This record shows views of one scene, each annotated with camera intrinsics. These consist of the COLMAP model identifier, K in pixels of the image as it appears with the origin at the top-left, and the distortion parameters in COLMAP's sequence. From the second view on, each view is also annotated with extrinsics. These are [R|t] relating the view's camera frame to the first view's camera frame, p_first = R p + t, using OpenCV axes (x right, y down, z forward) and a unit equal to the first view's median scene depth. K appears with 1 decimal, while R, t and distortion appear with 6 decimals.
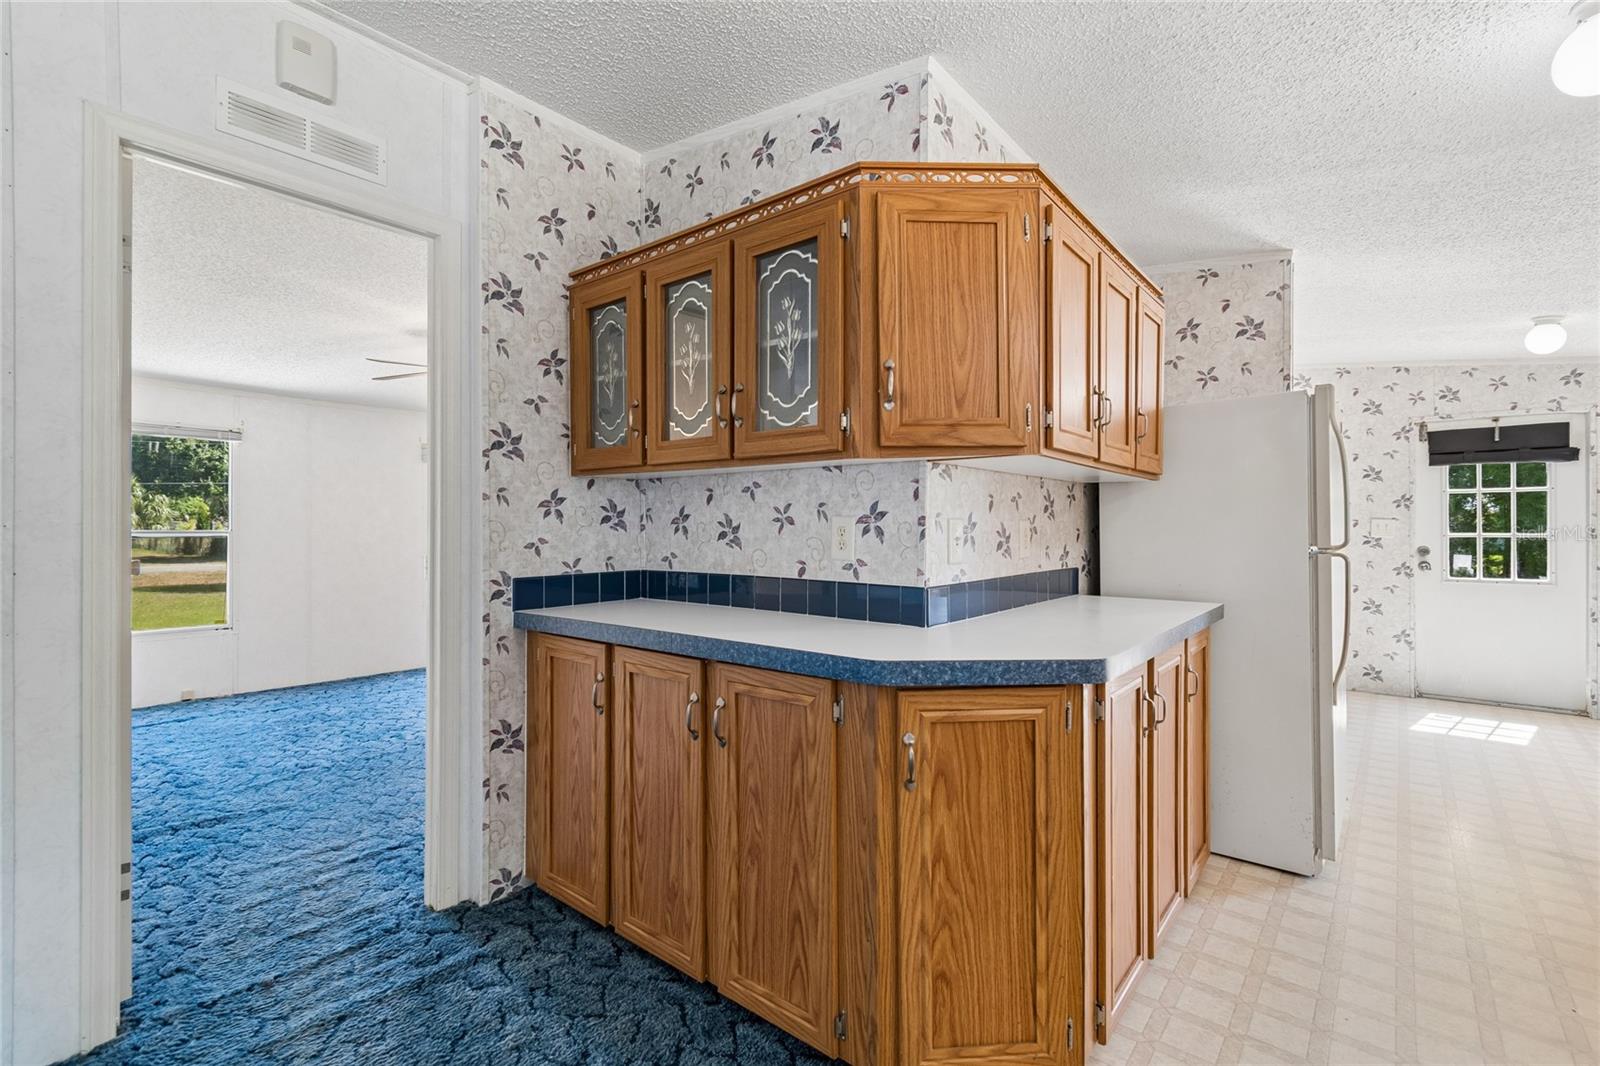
lens RADIAL K [[710.4, 0, 793.6], [0, 710.4, 526.4], [0, 0, 1]] dist [0.005688, -0.002921]
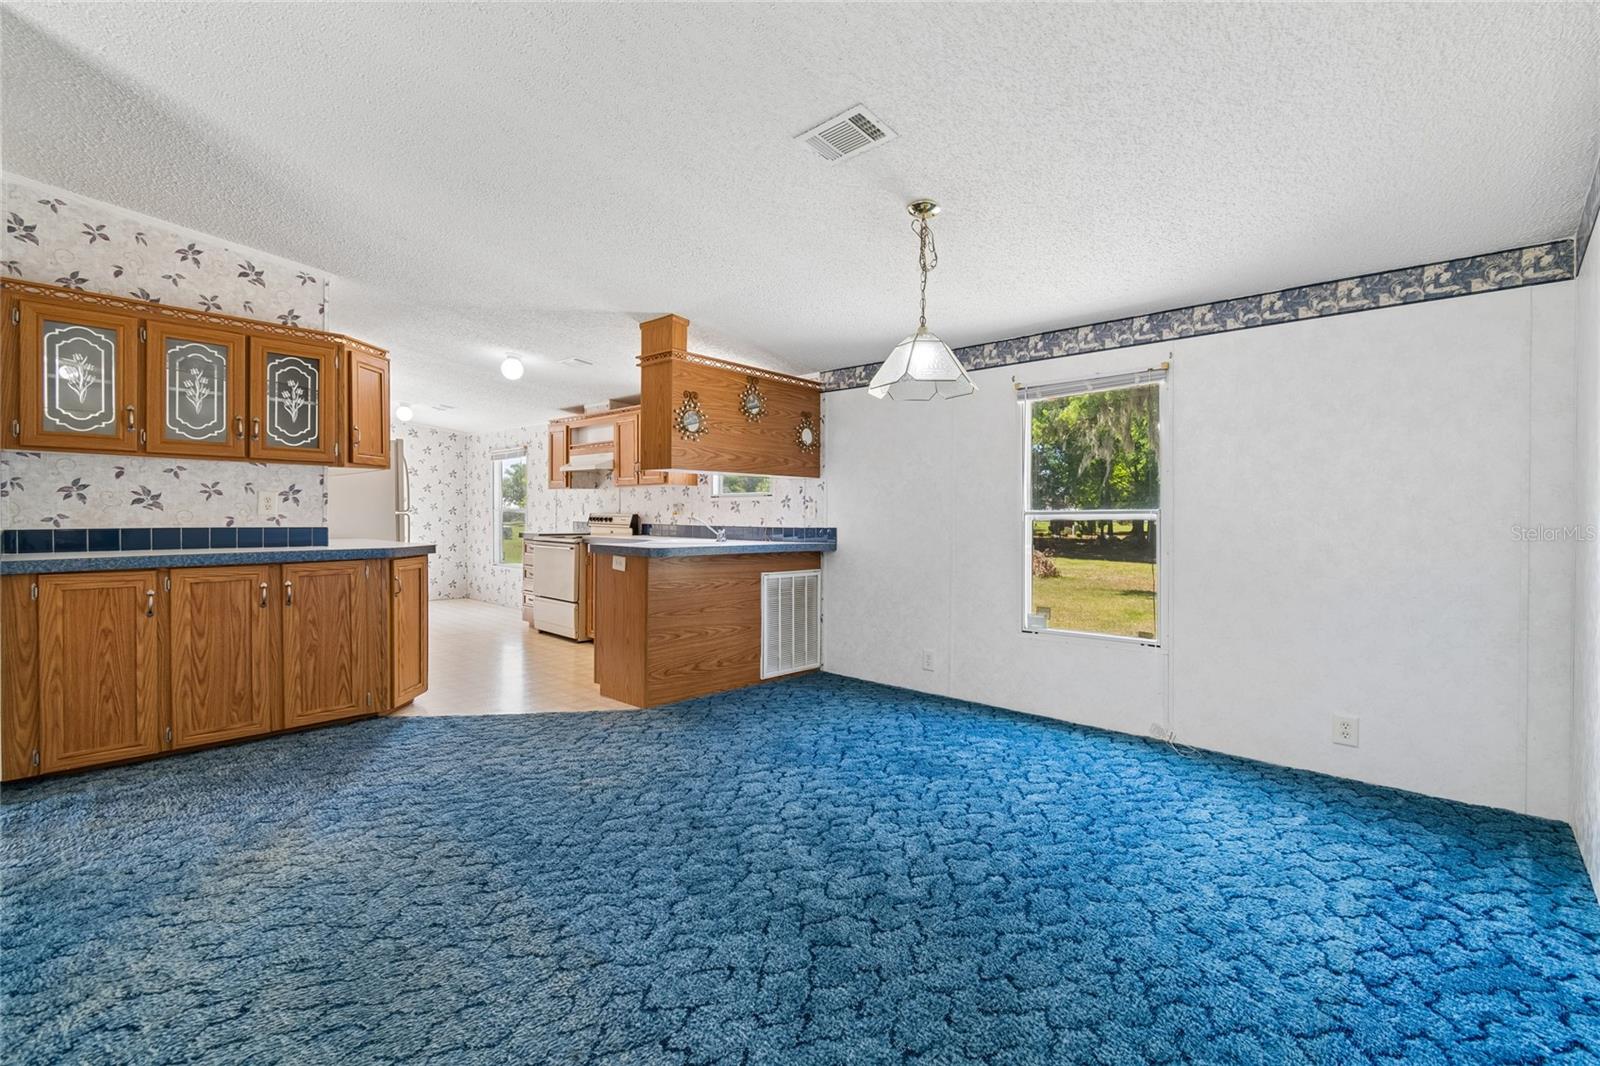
lens RADIAL K [[710.4, 0, 806.1], [0, 710.4, 522.3], [0, 0, 1]] dist [0.005688, -0.002921]
pose [[0.044169, -0.012021, 0.998952, -1.378331], [-0.005078, 0.999912, 0.012257, 0.028831], [-0.999011, -0.005614, 0.044104, -0.370413]]
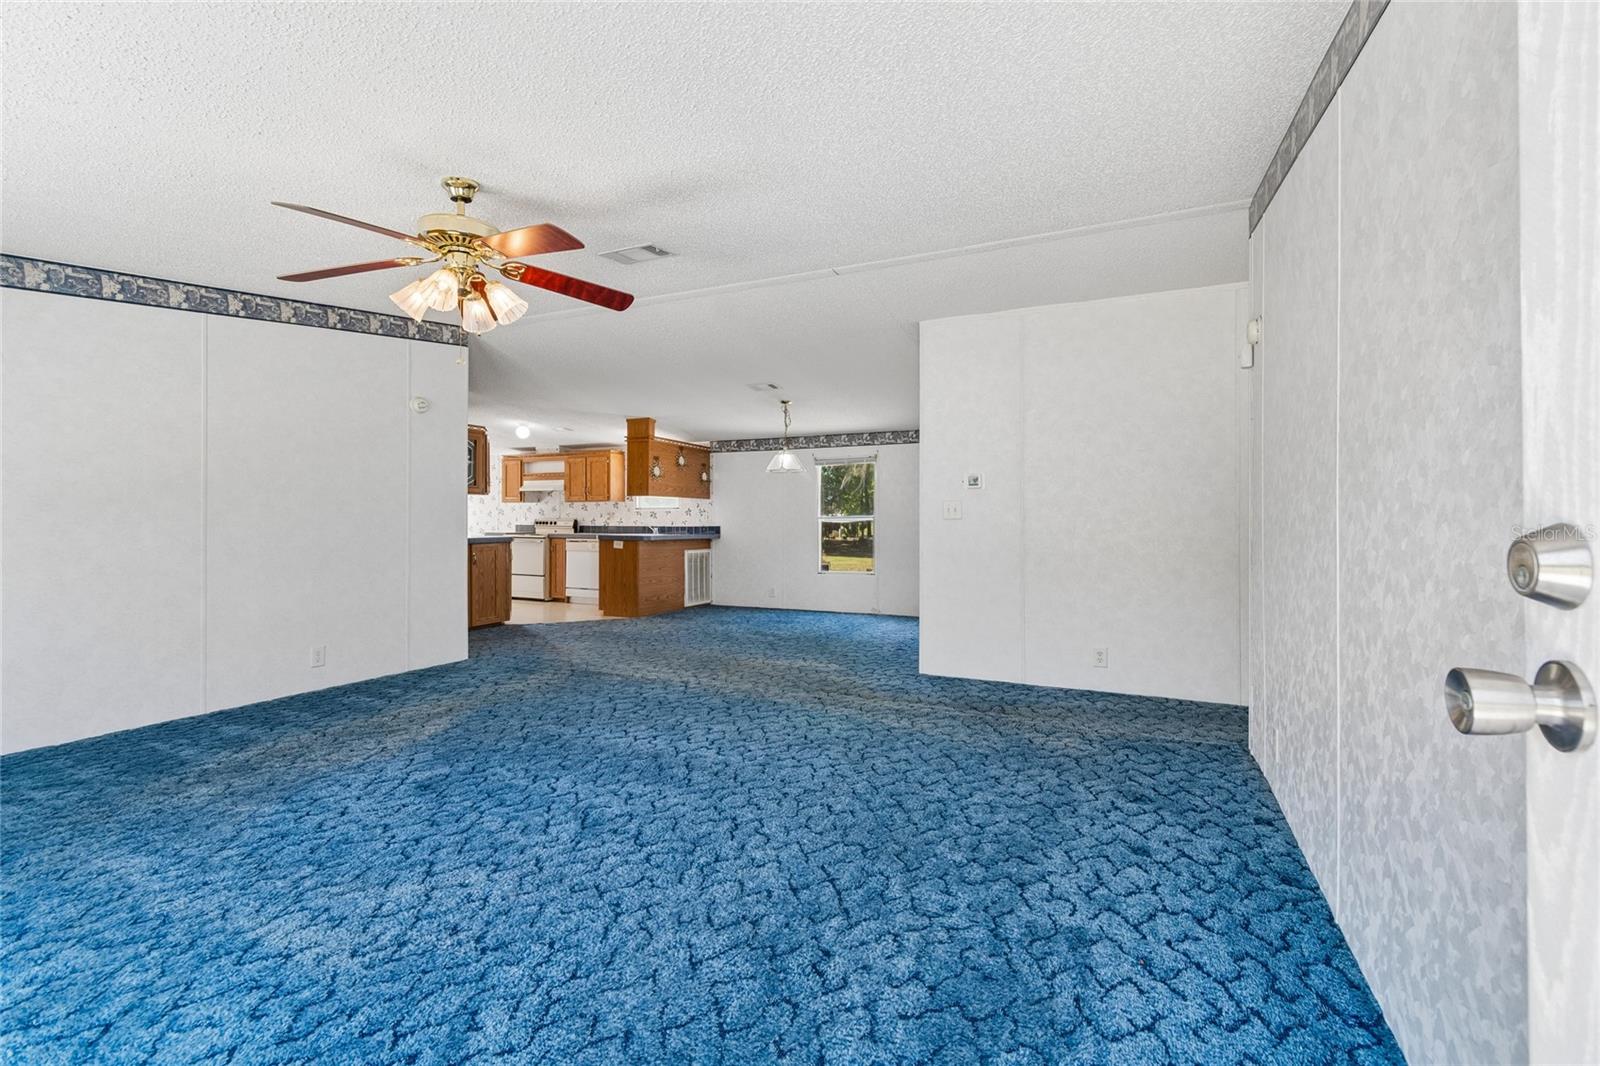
lens RADIAL K [[710.4, 0, 798.9], [0, 710.4, 517.3], [0, 0, 1]] dist [0.005688, -0.002921]
pose [[-0.255870, 0.001335, 0.966710, -3.010710], [0.000016, 0.999999, -0.001376, 0.028056], [-0.966711, -0.000336, -0.255870, 0.166187]]
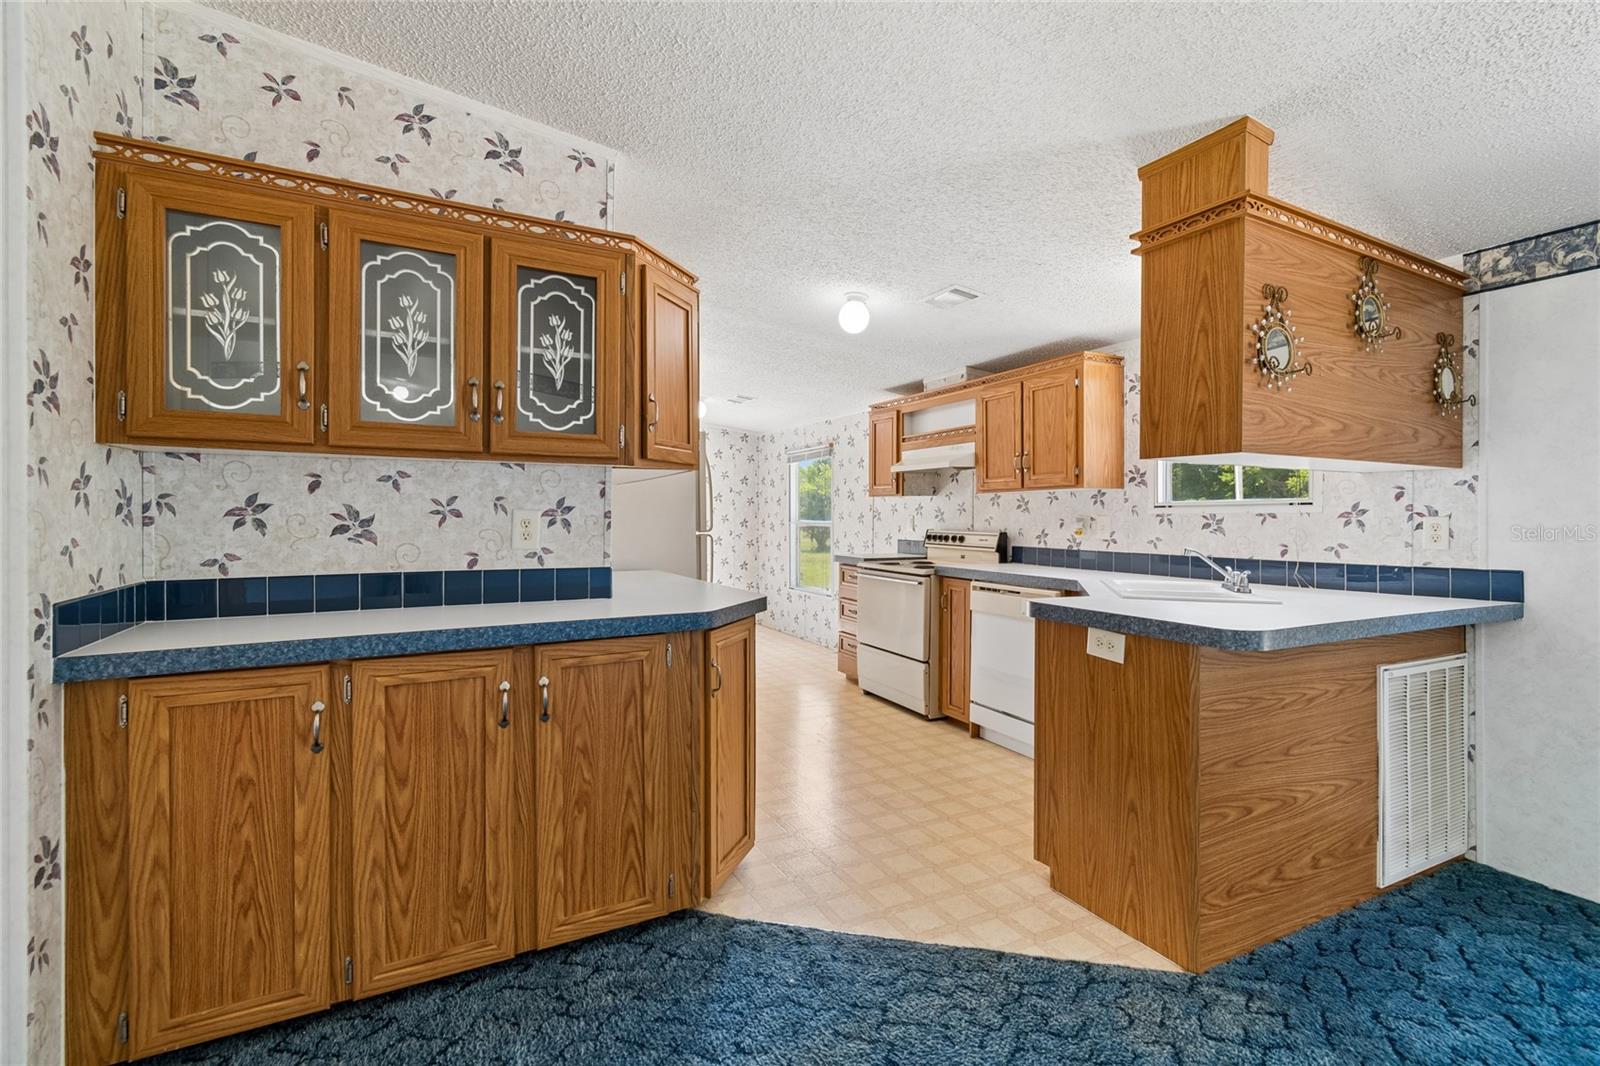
lens RADIAL K [[710.4, 0, 806.2], [0, 710.4, 518.0], [0, 0, 1]] dist [0.005688, -0.002921]
pose [[0.376687, -0.001121, 0.926340, -0.646595], [-0.000182, 0.999999, 0.001284, -0.002501], [-0.926341, -0.000653, 0.376686, 0.147079]]
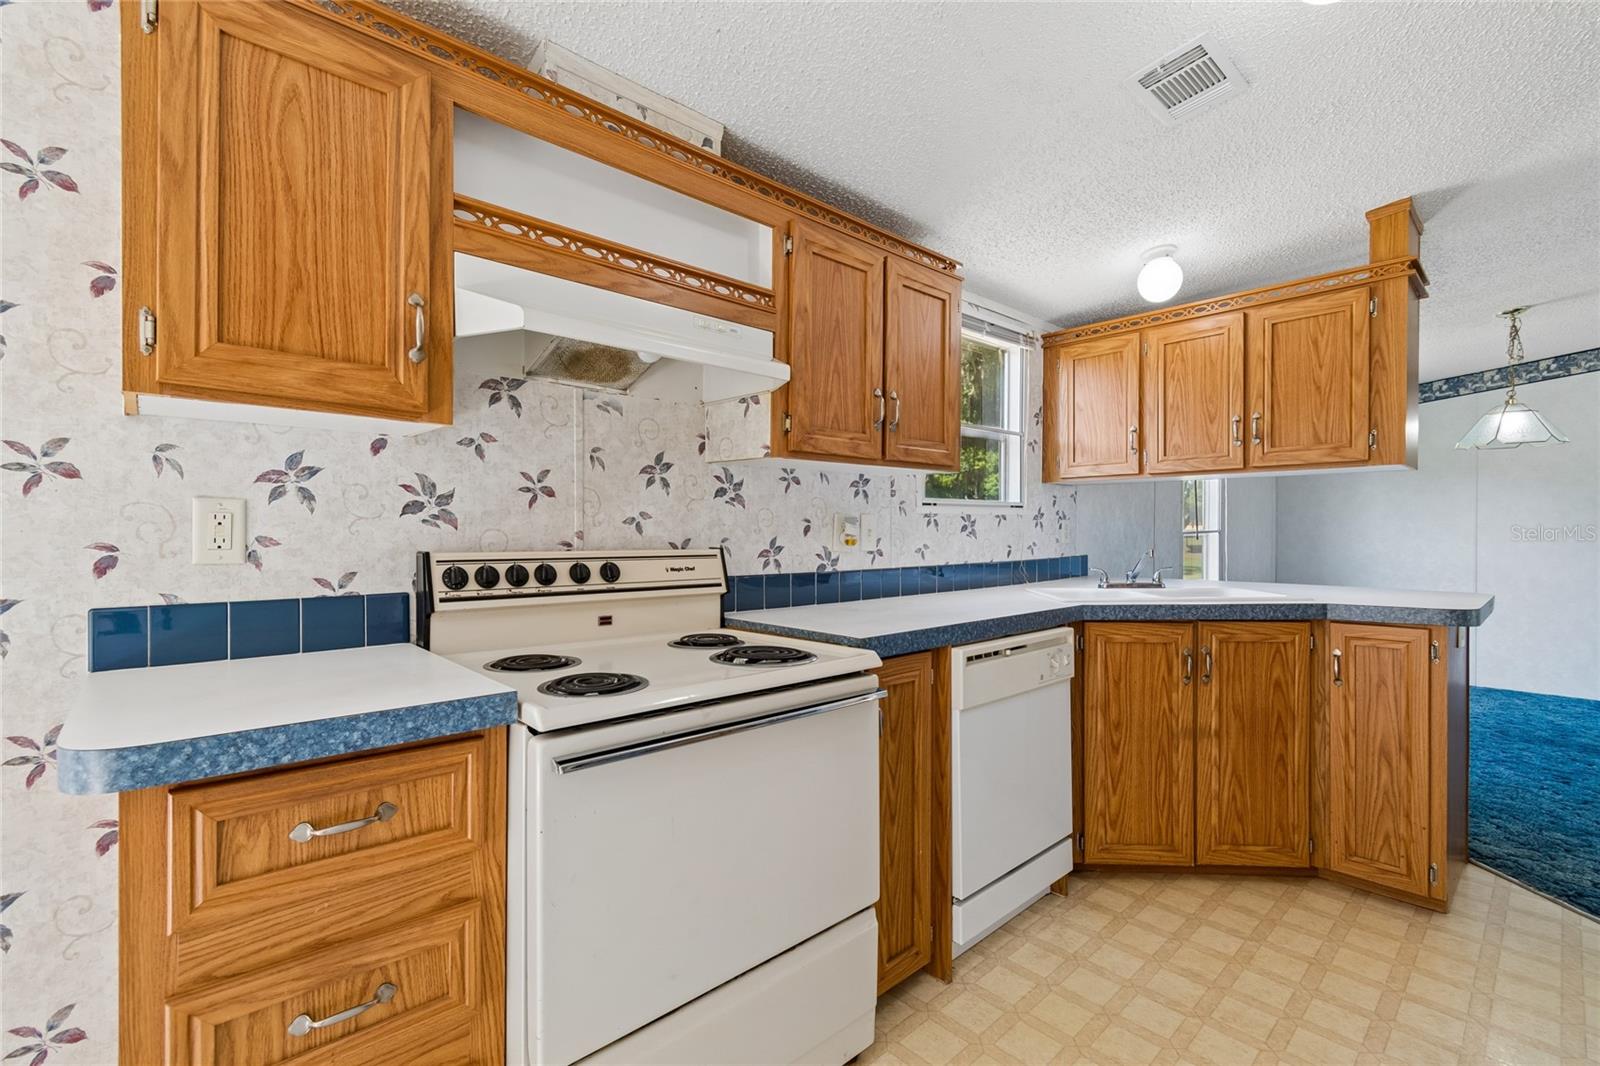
lens RADIAL K [[710.4, 0, 801.1], [0, 710.4, 541.9], [0, 0, 1]] dist [0.005688, -0.002921]
pose [[-0.992889, -0.003347, 0.118999, 0.954463], [-0.001037, 0.999810, 0.019469, 0.013073], [-0.119041, 0.019207, -0.992704, 1.110472]]
